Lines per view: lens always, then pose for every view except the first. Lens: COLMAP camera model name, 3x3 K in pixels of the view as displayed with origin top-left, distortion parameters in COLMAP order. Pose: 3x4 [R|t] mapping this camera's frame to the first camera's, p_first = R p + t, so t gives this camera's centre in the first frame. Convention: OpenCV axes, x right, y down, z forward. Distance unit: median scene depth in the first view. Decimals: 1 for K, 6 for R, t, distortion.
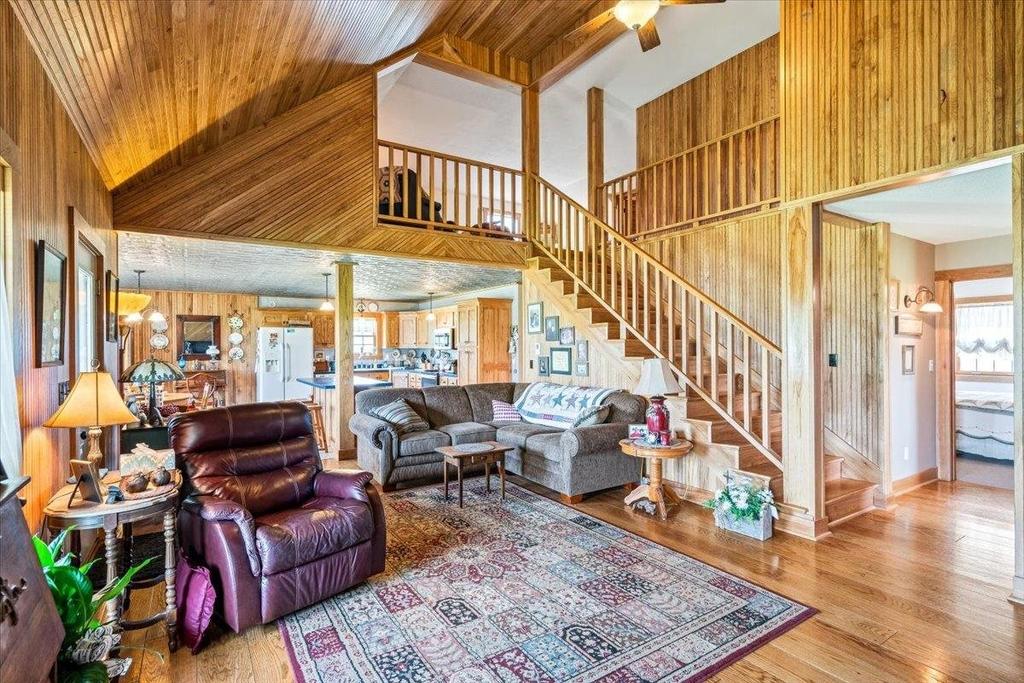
lens RADIAL K [[486.1, 0, 512.0], [0, 486.1, 341.5], [0, 0, 1]] dist [0.000394, 0.000031]
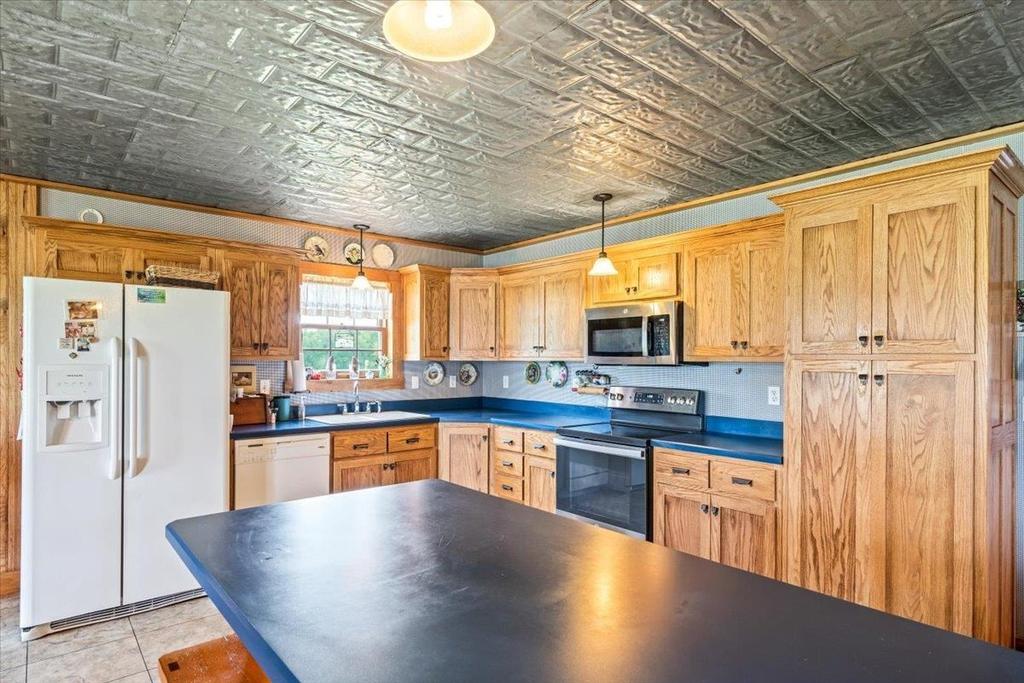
lens RADIAL K [[555.0, 0, 513.2], [0, 555.0, 359.9], [0, 0, 1]] dist [0.000224, -0.000018]
pose [[0.991117, 0.006277, 0.132844, -0.268426], [-0.007152, 0.999956, 0.006113, 0.011507], [-0.132800, -0.007008, 0.991118, 0.606270]]
